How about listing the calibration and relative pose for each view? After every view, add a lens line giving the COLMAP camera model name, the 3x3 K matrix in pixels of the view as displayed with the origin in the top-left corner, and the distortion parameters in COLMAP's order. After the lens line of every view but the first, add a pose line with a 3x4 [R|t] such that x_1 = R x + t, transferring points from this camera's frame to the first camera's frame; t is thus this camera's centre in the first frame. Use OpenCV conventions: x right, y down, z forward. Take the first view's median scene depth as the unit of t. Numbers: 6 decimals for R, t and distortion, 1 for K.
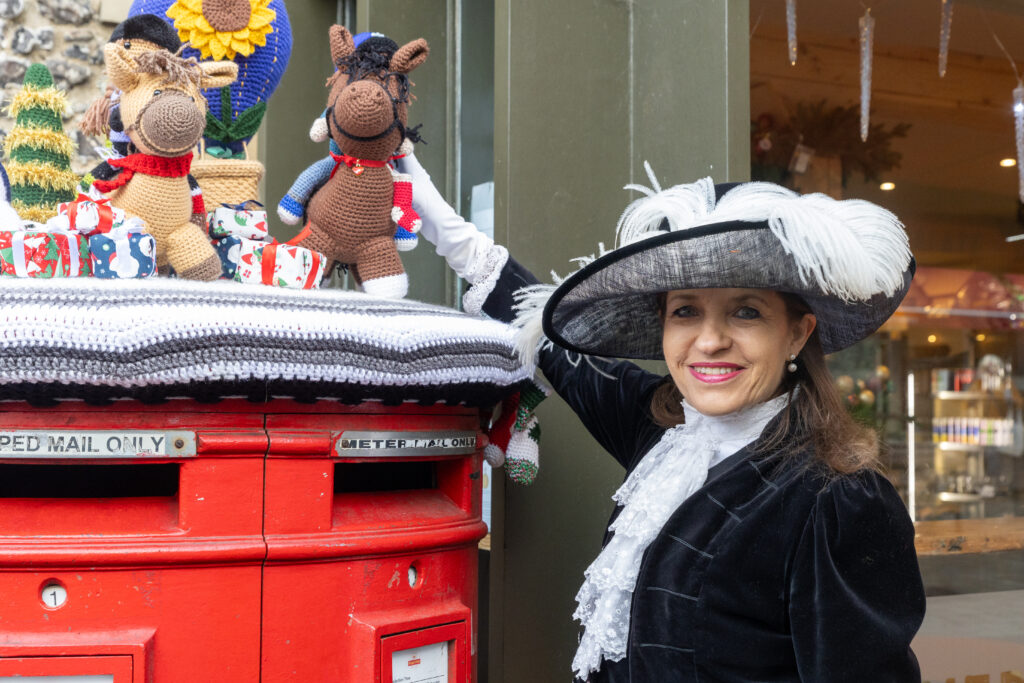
lens RADIAL K [[1458.6, 0, 504.6], [0, 1458.6, 342.1], [0, 0, 1]] dist [-0.013465, 0.000000]
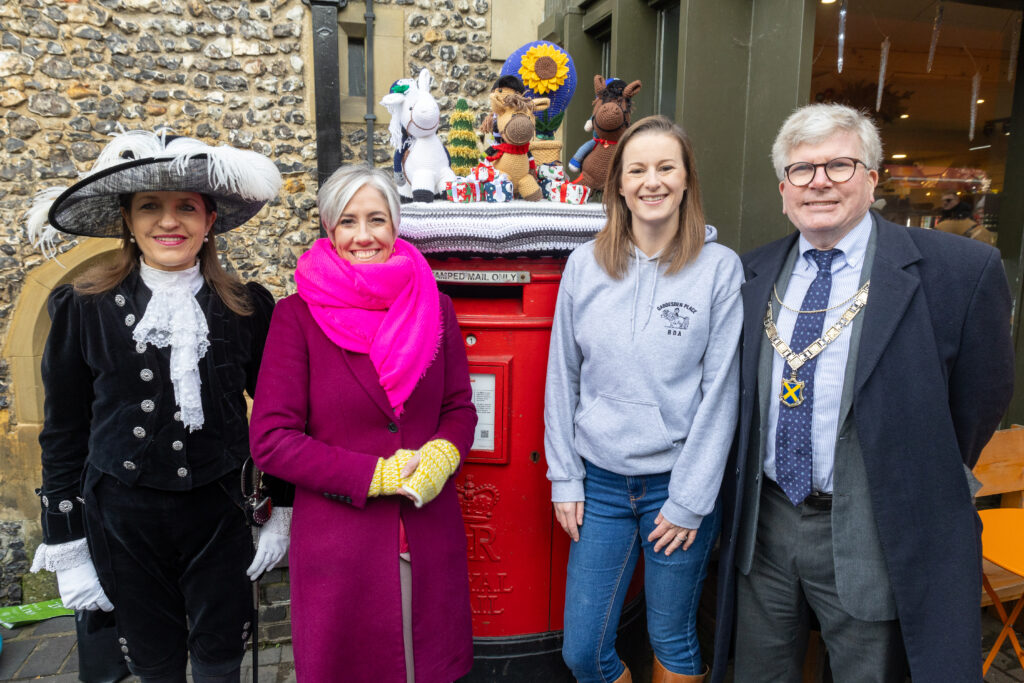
lens RADIAL K [[695.1, 0, 506.1], [0, 695.1, 329.0], [0, 0, 1]] dist [0.006322, -0.010560]
pose [[0.967855, 0.044894, -0.247470, 0.023065], [0.003001, 0.981809, 0.189850, -0.052650], [0.251491, -0.184489, 0.950114, -0.053583]]
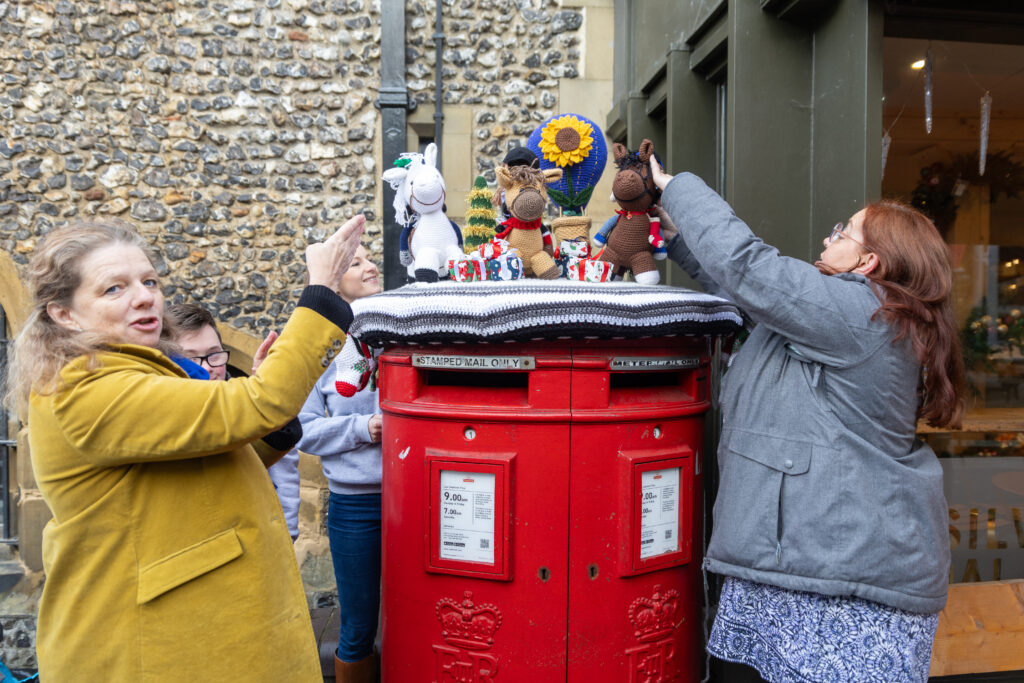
lens RADIAL K [[675.5, 0, 509.1], [0, 675.5, 337.7], [0, 0, 1]] dist [-0.000157, -0.005681]
pose [[0.906368, 0.006551, -0.422438, 0.136583], [0.020212, 0.998063, 0.058844, -0.018582], [0.422005, -0.061873, 0.904480, 0.135010]]
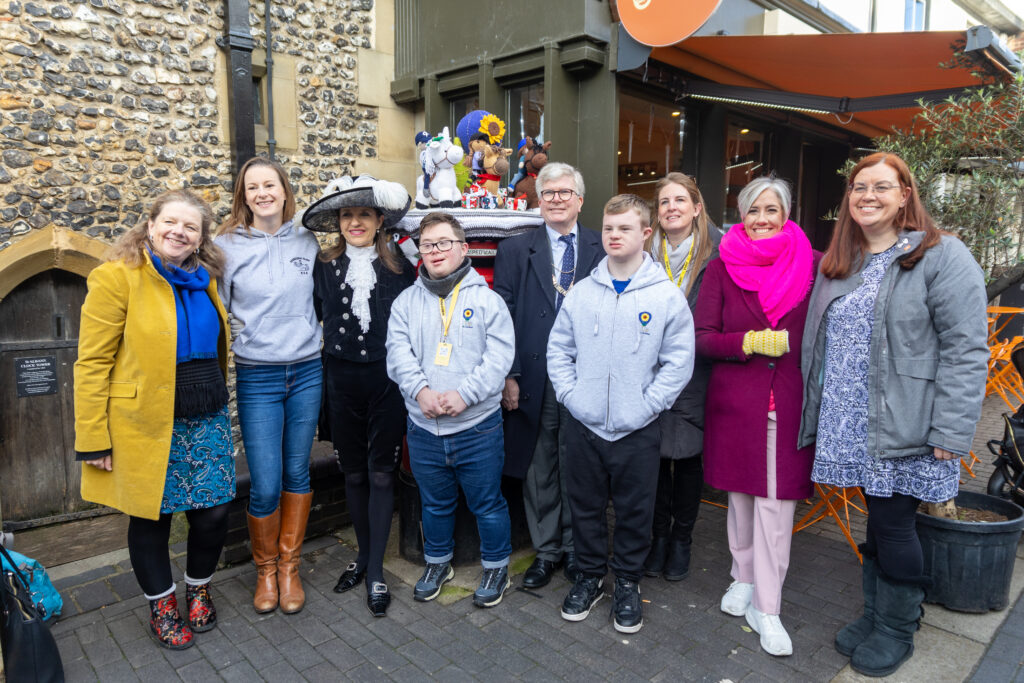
lens RADIAL K [[675.5, 0, 507.2], [0, 675.5, 341.6], [0, 0, 1]] dist [-0.000157, -0.005681]
pose [[0.969678, -0.032870, 0.242165, -0.625366], [-0.012084, 0.983252, 0.181851, -0.023450], [-0.244087, -0.179264, 0.953040, -0.713894]]
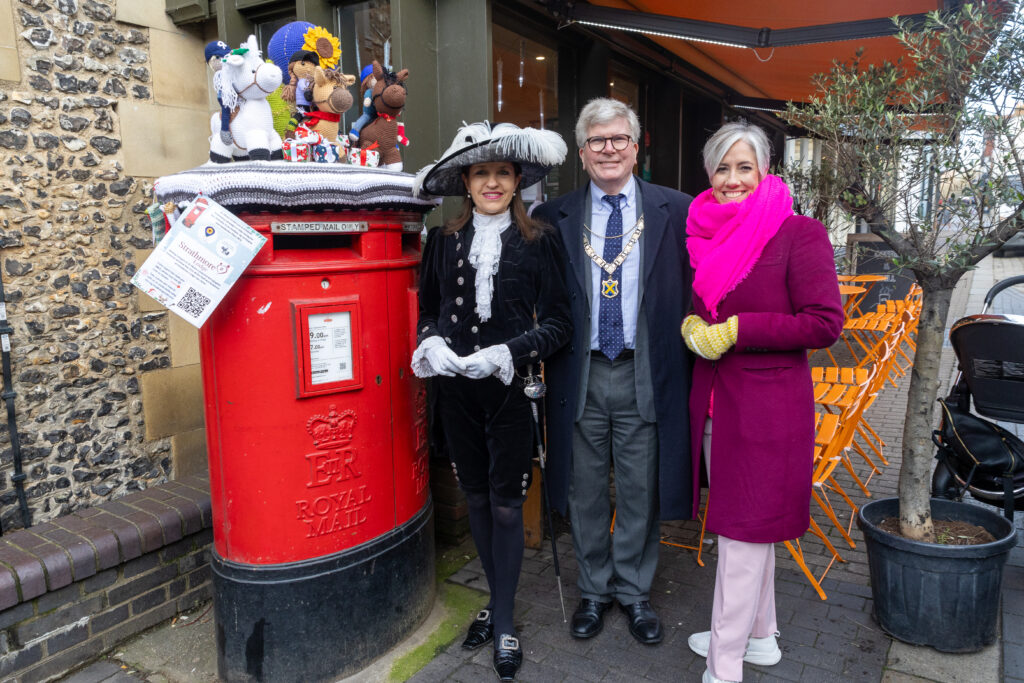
lens RADIAL K [[719.5, 0, 514.1], [0, 719.5, 339.2], [0, 0, 1]] dist [-0.006086, -0.000543]
pose [[0.879256, -0.092380, 0.467307, -0.566654], [-0.003210, 0.979844, 0.199741, 0.006660], [-0.476339, -0.177123, 0.861236, -0.291274]]
